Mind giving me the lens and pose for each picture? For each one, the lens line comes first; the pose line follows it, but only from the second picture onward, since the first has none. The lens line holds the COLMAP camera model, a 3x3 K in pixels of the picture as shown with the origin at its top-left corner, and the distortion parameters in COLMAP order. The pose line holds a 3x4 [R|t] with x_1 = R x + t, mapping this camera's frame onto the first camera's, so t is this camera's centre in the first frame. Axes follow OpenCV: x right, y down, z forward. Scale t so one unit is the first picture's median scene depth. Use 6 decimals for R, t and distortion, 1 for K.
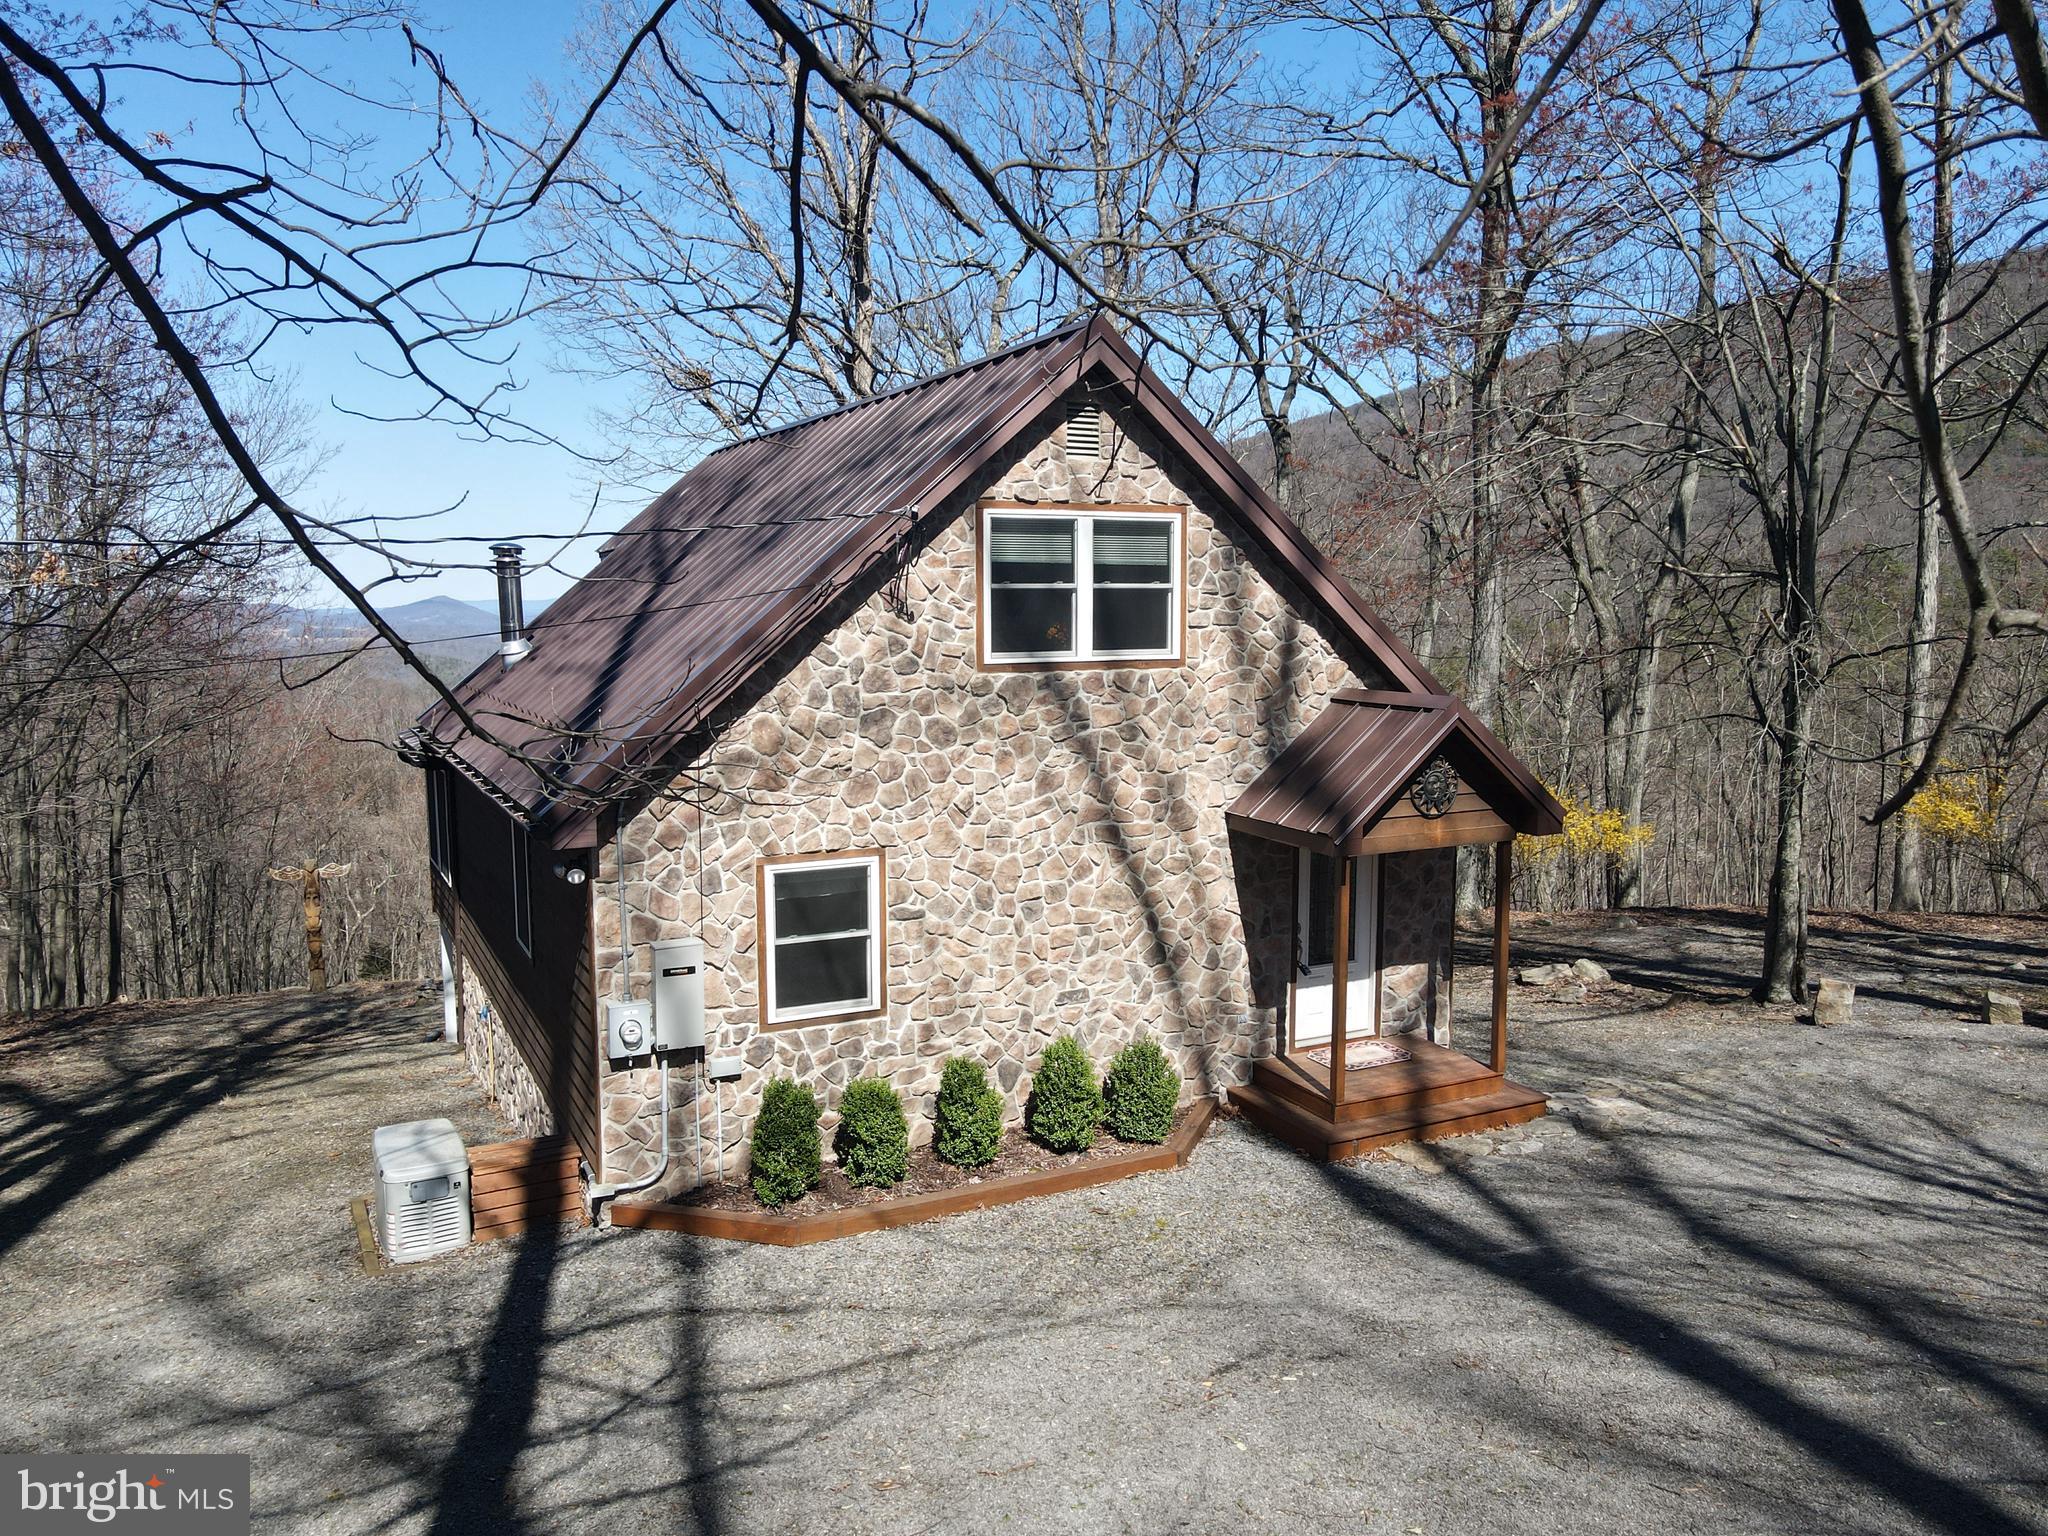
lens RADIAL K [[1478.3, 0, 1027.0], [0, 1478.3, 763.5], [0, 0, 1]] dist [0.018193, 0.007850]
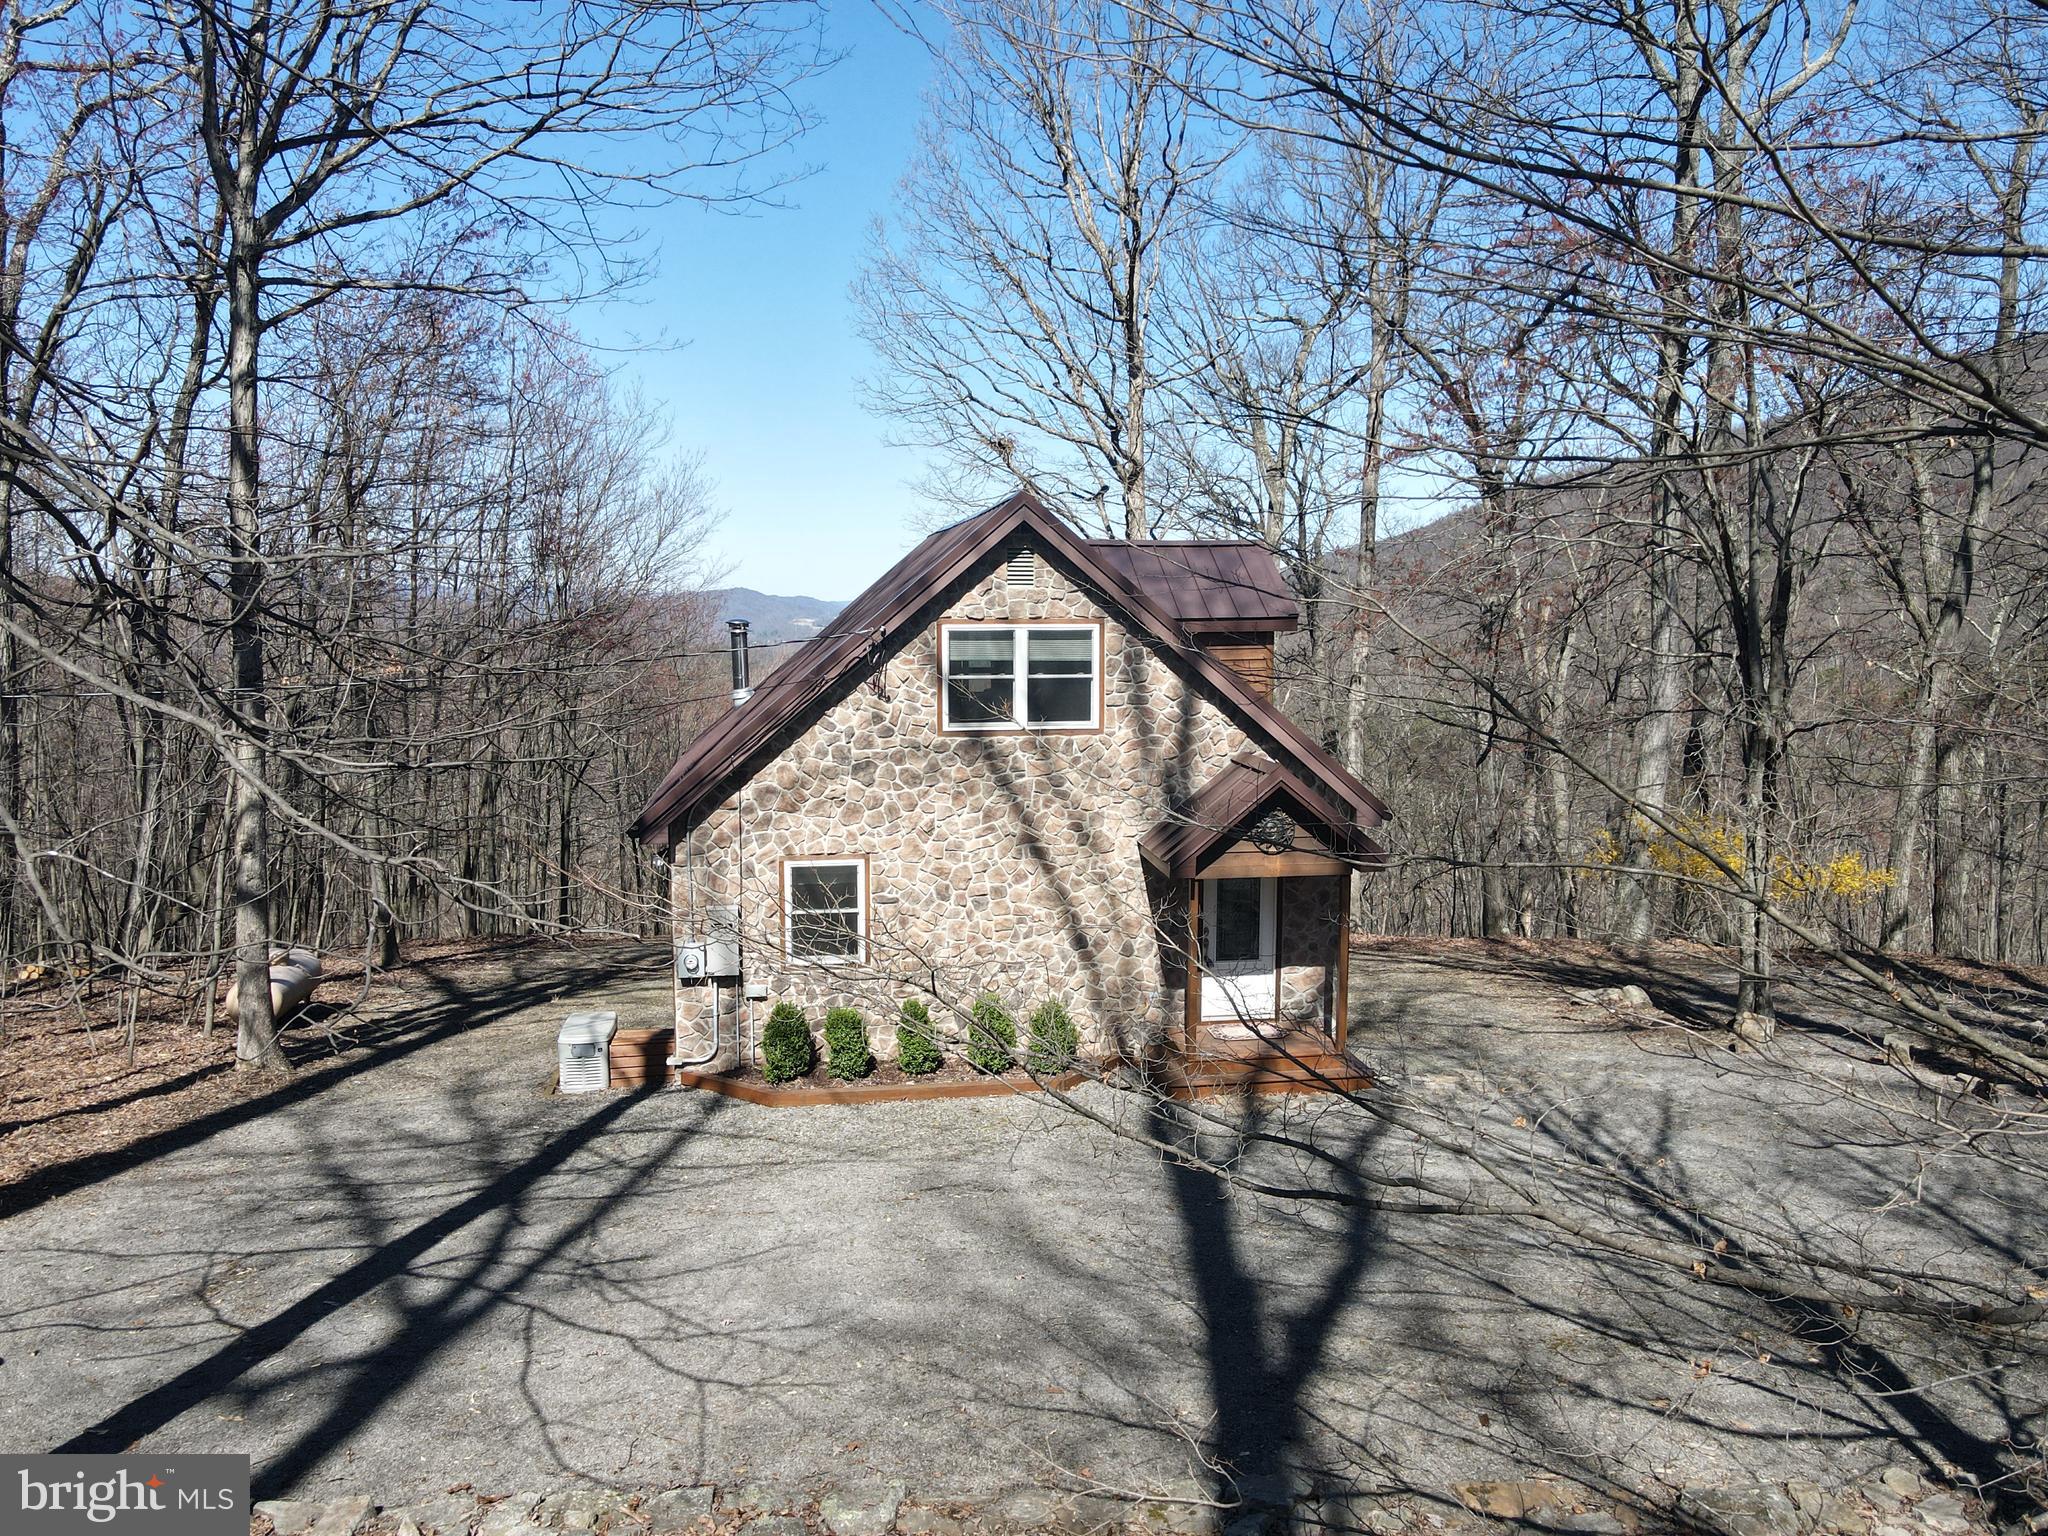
lens RADIAL K [[1478.3, 0, 1027.7], [0, 1478.3, 776.0], [0, 0, 1]] dist [0.018193, 0.007850]
pose [[0.951414, 0.039283, -0.305399, 0.495099], [-0.035658, 0.999212, 0.017441, -0.051590], [0.305844, -0.005704, 0.952065, -0.354423]]
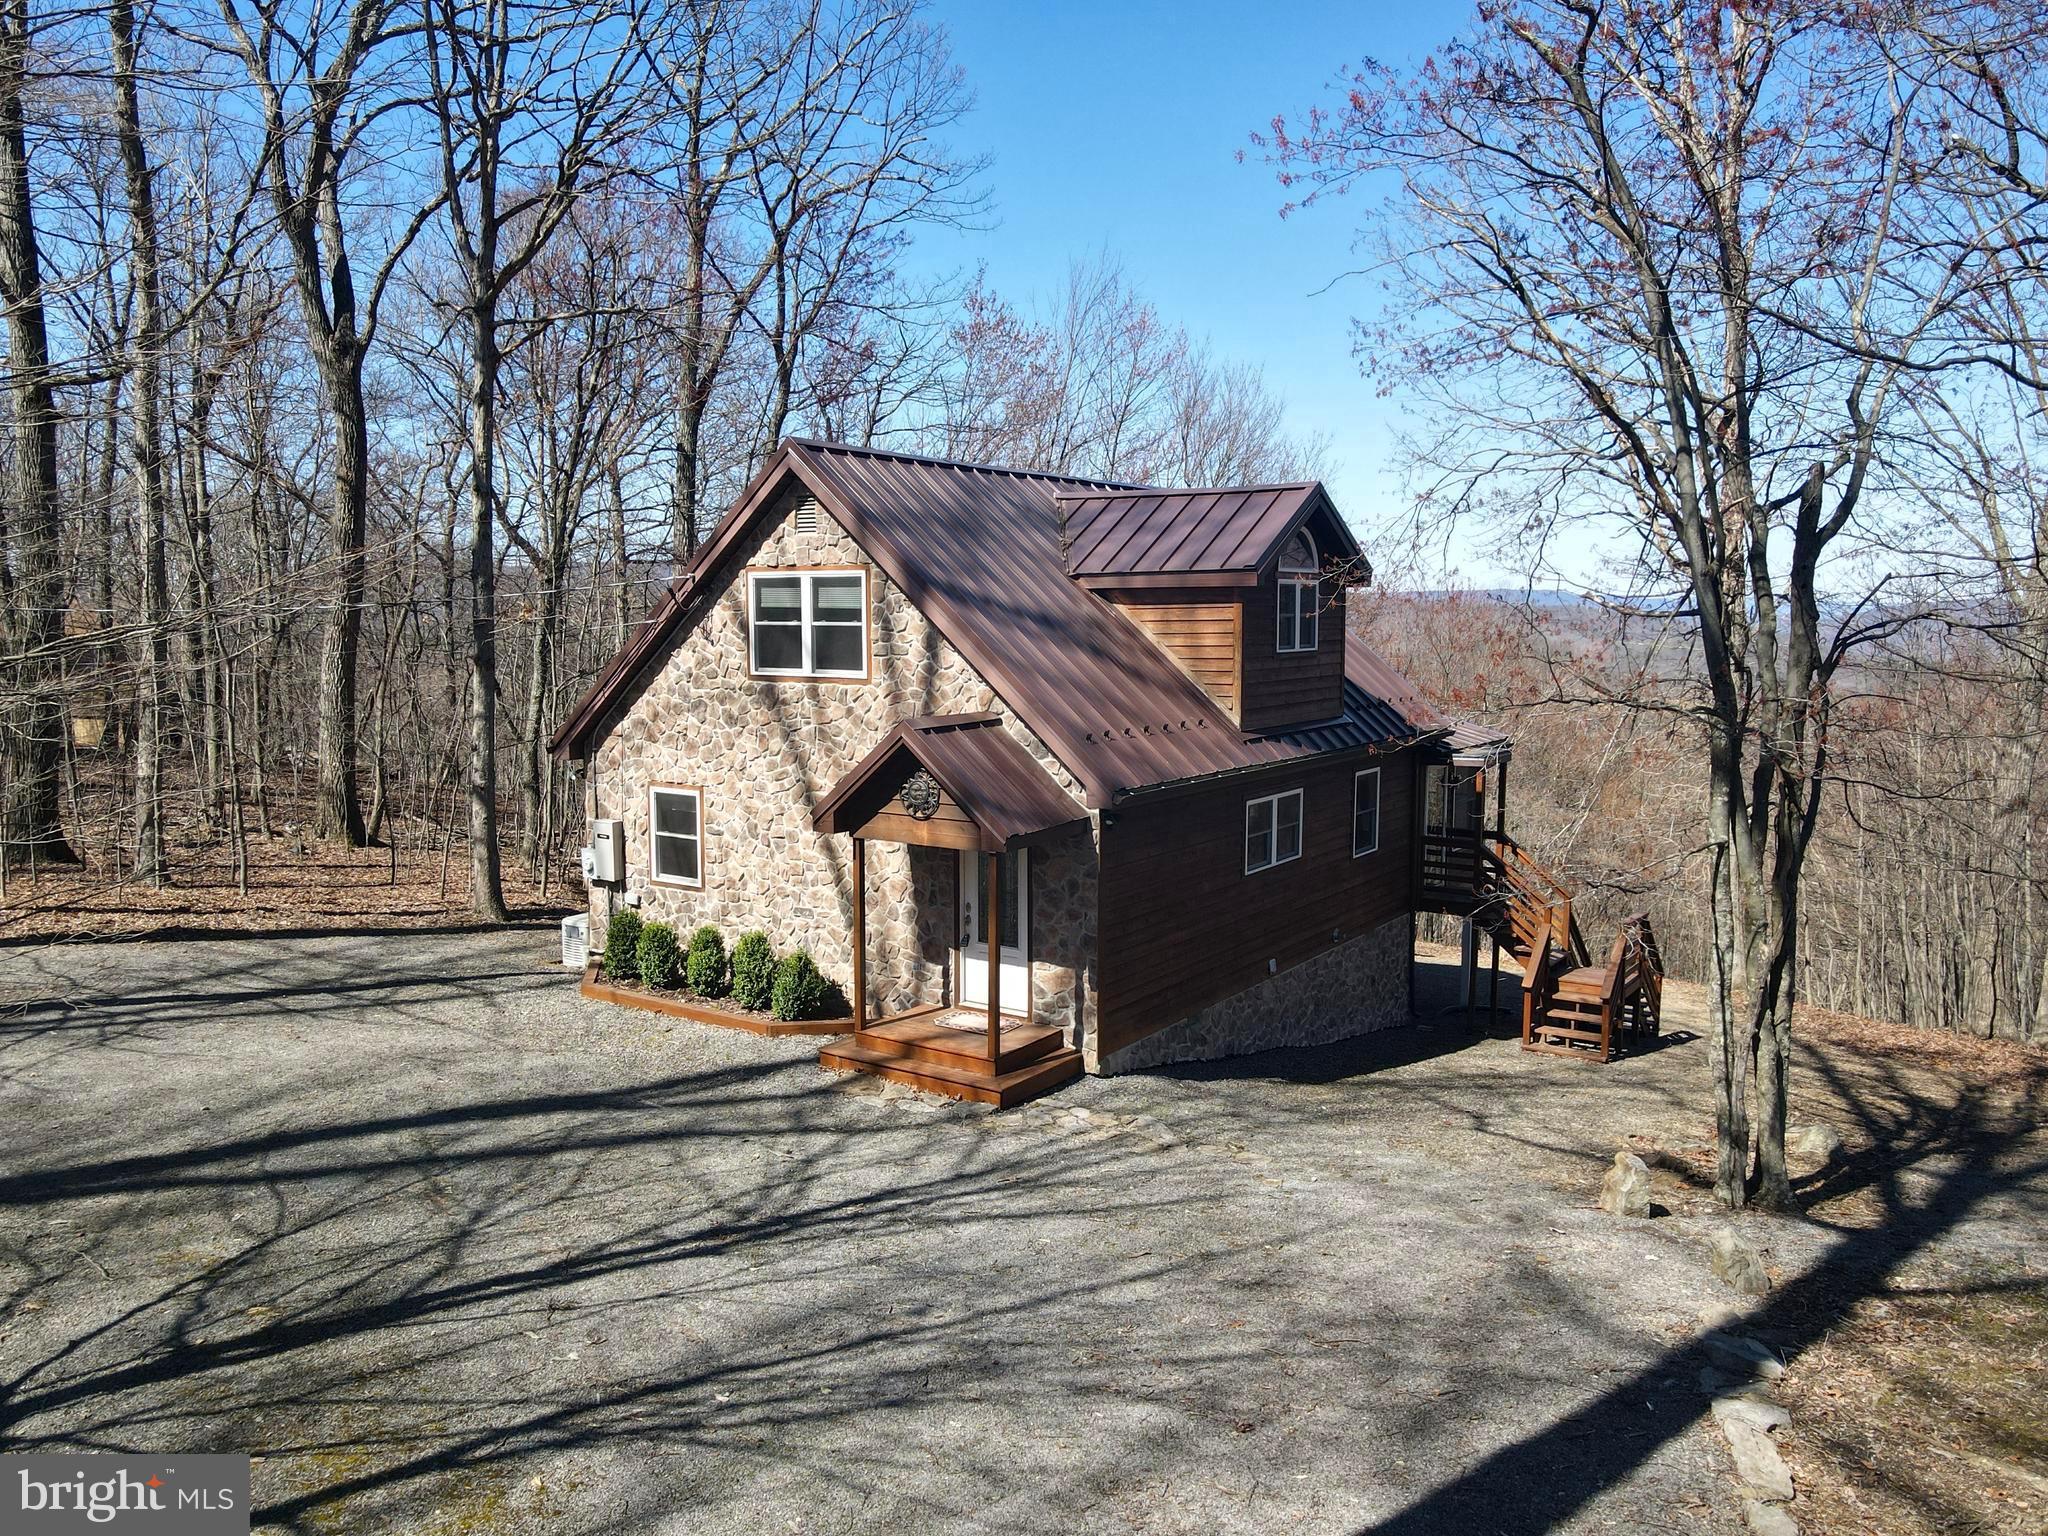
lens RADIAL K [[1478.3, 0, 1024.3], [0, 1478.3, 762.5], [0, 0, 1]] dist [0.018193, 0.007850]
pose [[0.482595, 0.092560, -0.870939, 1.434457], [-0.097754, 0.993879, 0.051460, -0.083837], [0.870371, 0.060303, 0.488690, 0.510856]]
